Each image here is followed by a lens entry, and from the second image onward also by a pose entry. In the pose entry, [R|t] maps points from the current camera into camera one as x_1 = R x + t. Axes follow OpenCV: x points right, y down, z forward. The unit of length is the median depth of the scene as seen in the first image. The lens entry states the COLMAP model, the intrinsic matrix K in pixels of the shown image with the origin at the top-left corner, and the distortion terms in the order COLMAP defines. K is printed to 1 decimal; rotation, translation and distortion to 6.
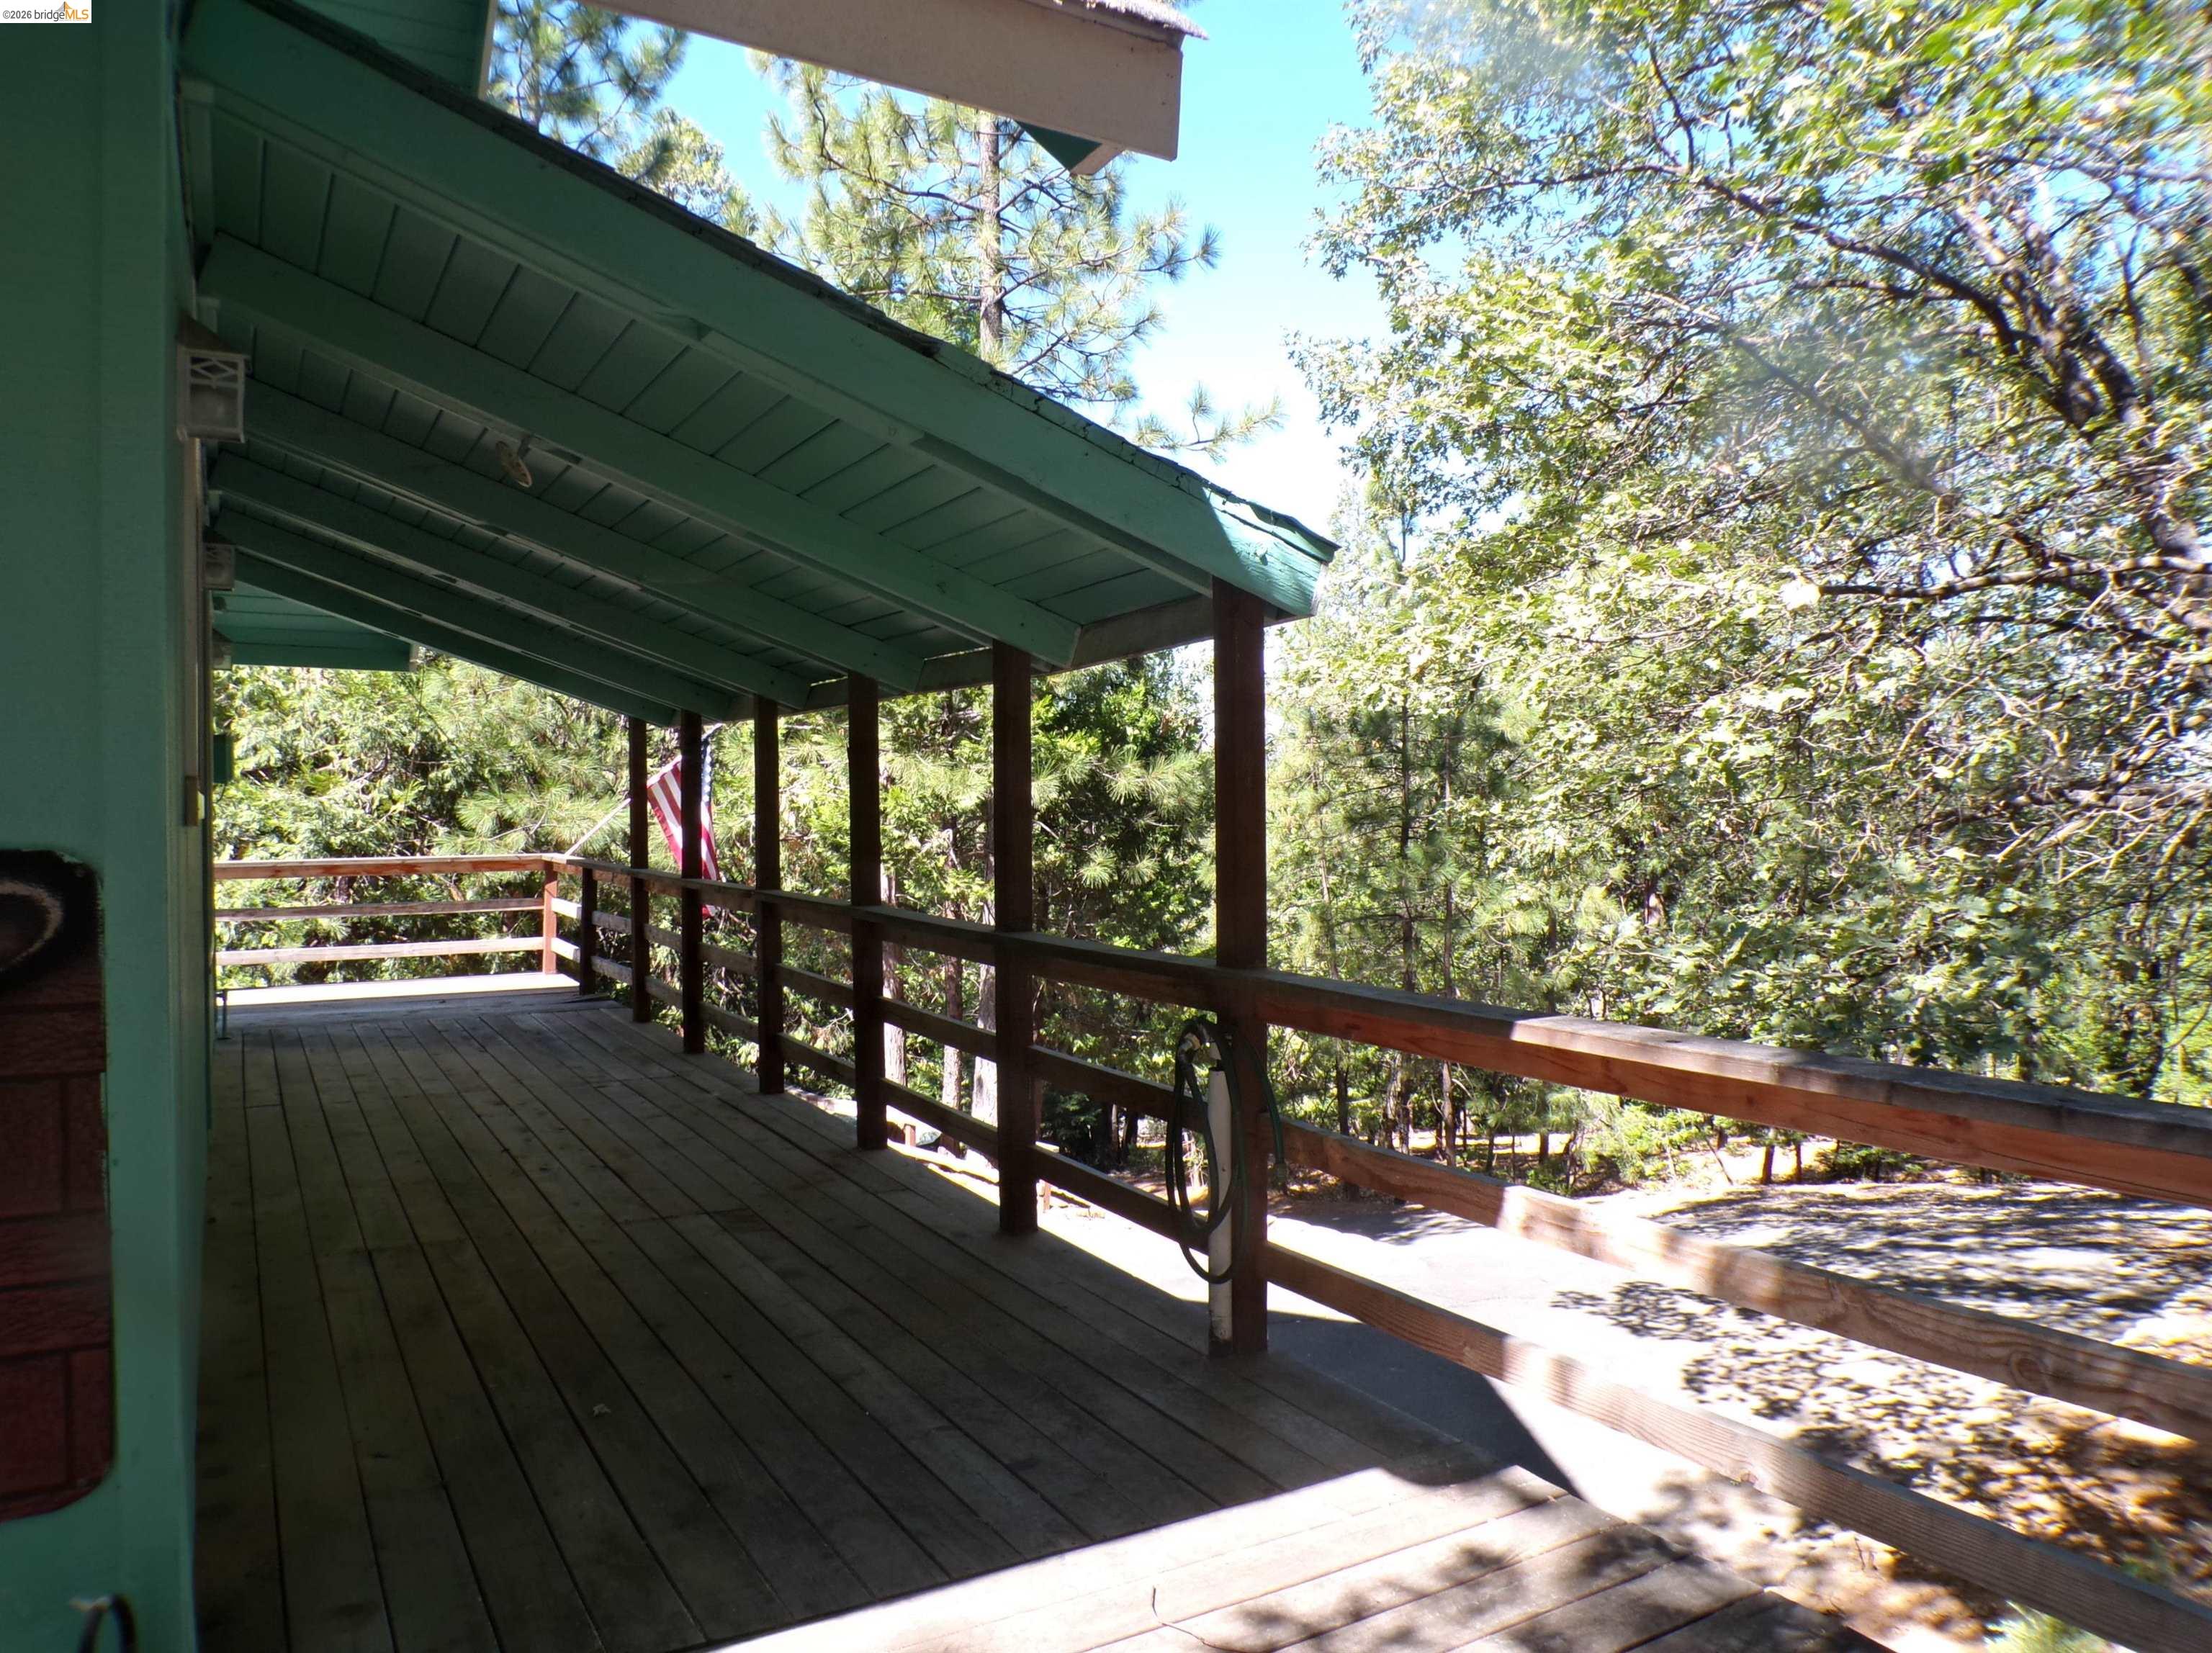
lens RADIAL K [[1490.8, 0, 1101.0], [0, 1490.8, 837.8], [0, 0, 1]] dist [-0.028710, 0.000373]
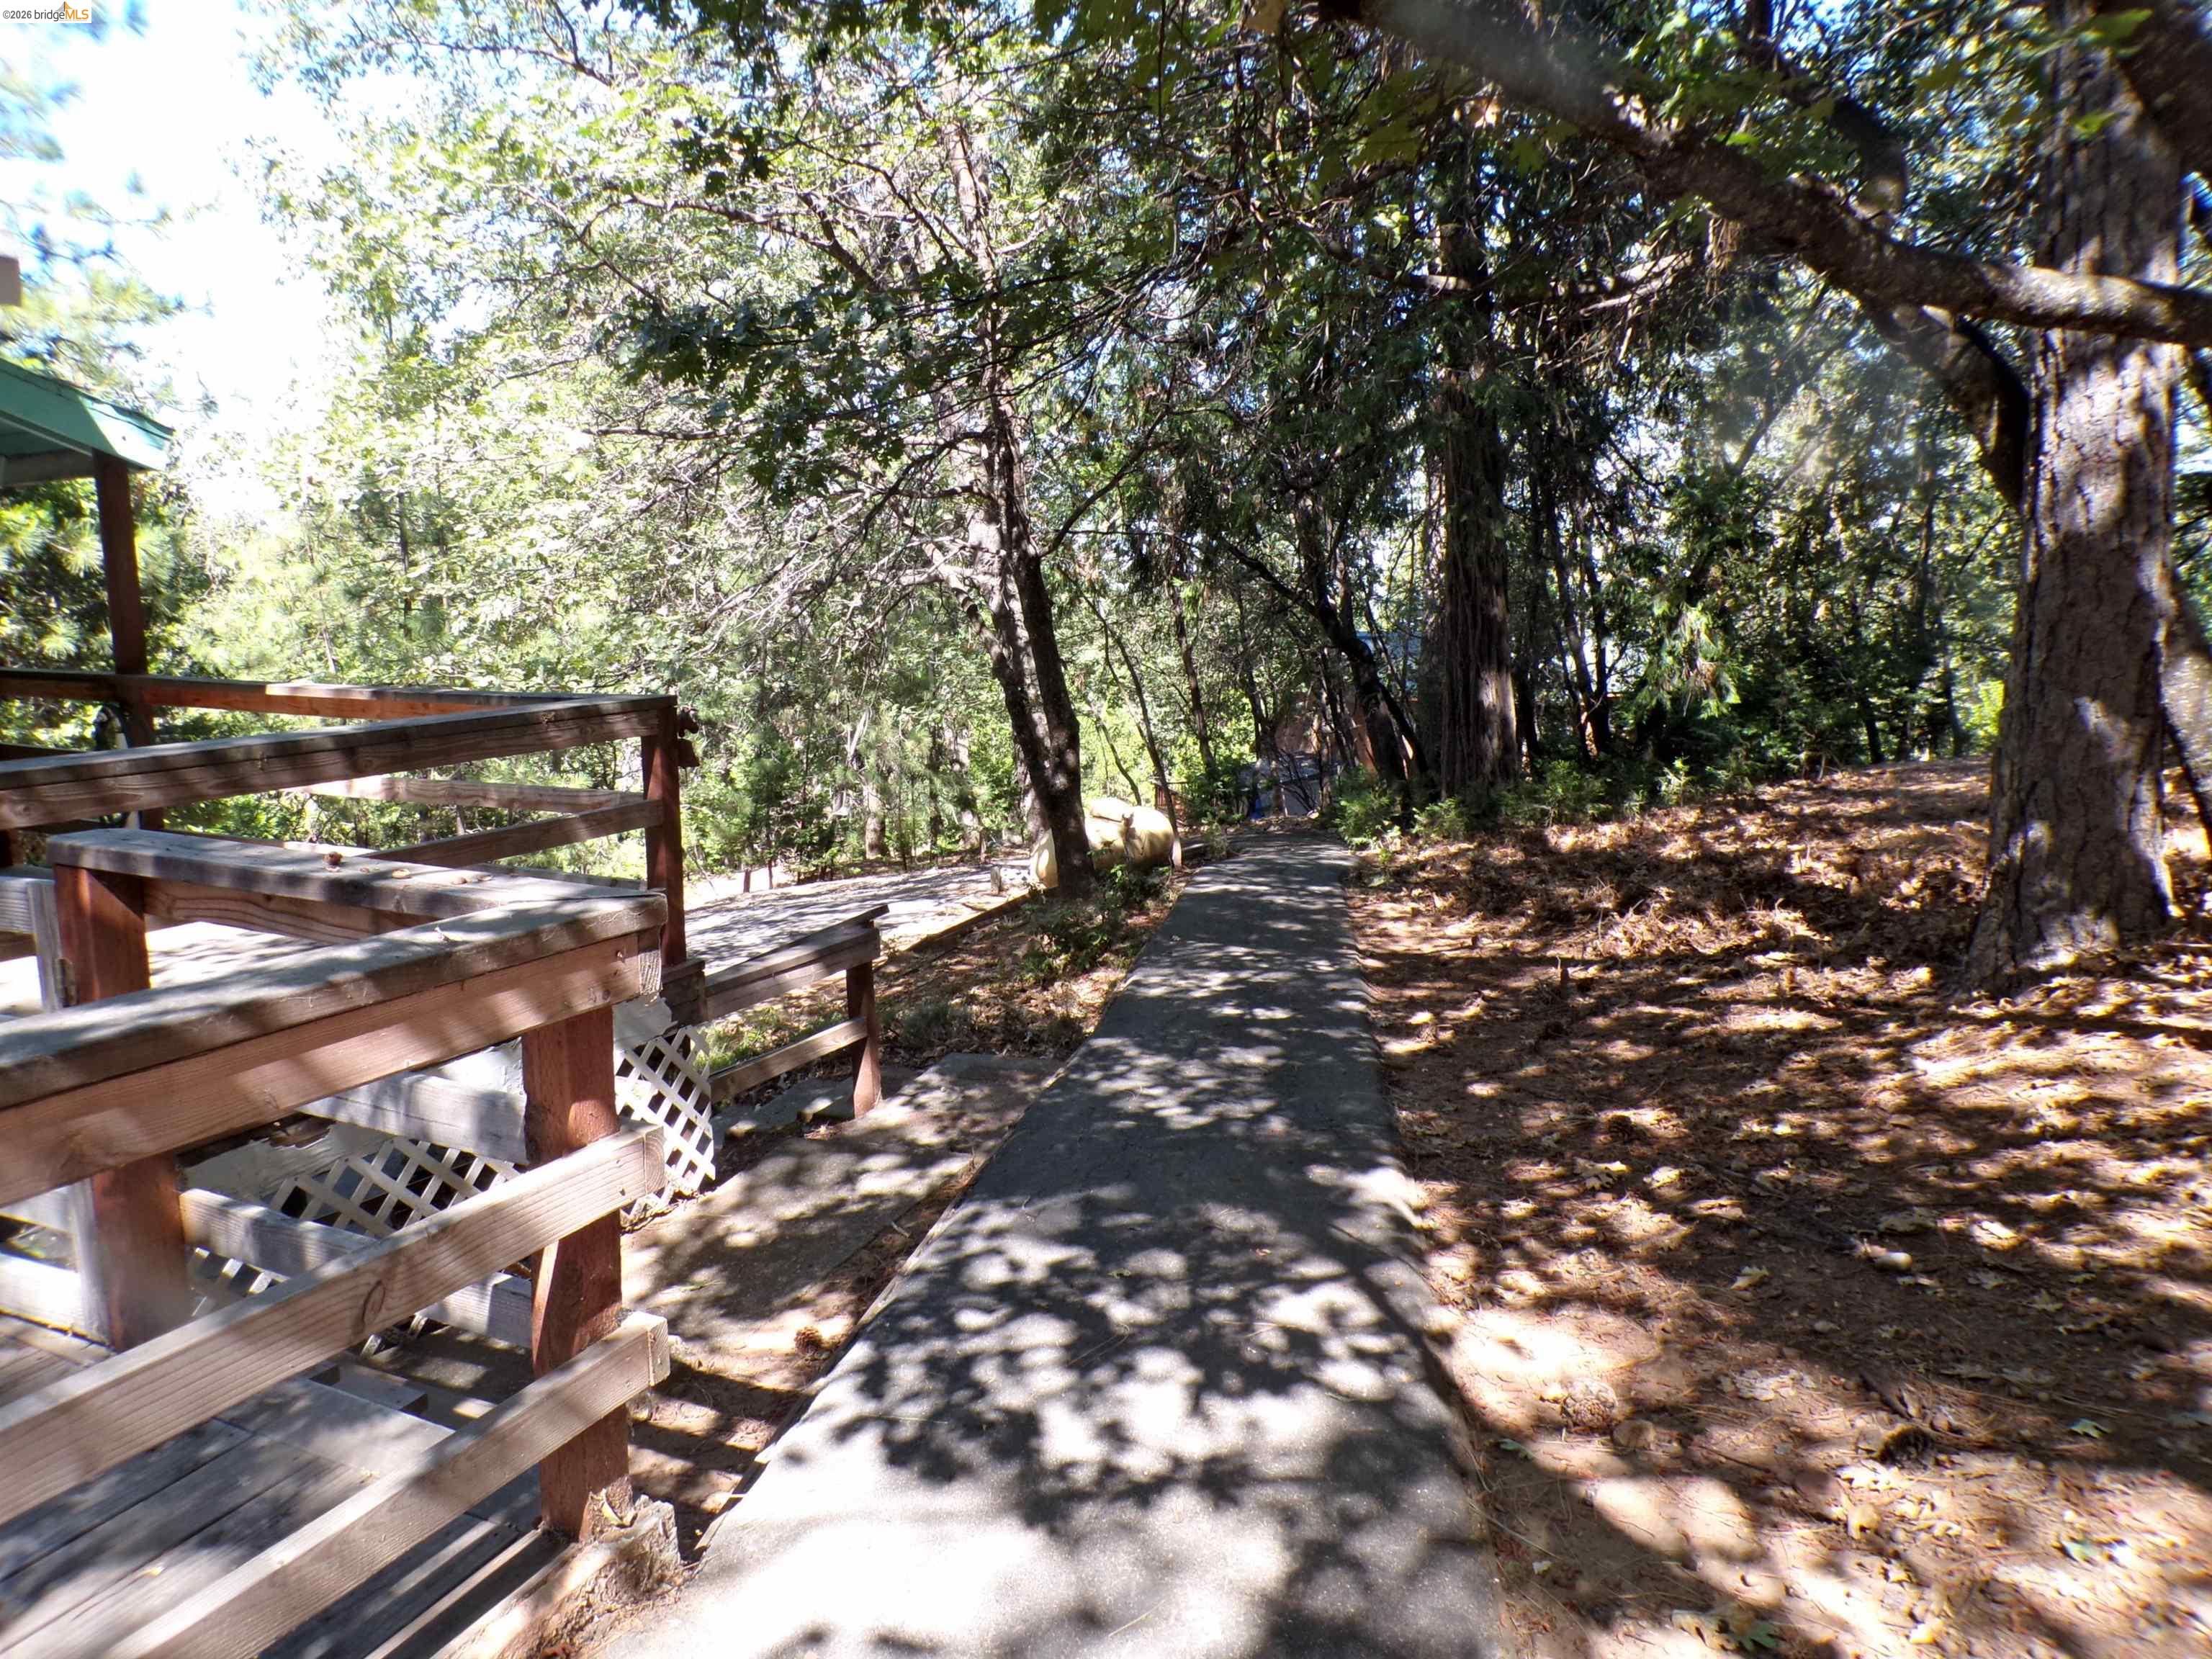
lens RADIAL K [[1490.9, 0, 1101.0], [0, 1490.9, 840.8], [0, 0, 1]] dist [-0.028710, 0.000373]
pose [[0.825103, -0.088671, 0.557981, 0.011937], [0.002897, 0.988259, 0.152764, 0.004597], [-0.564975, -0.124429, 0.815672, -0.253978]]
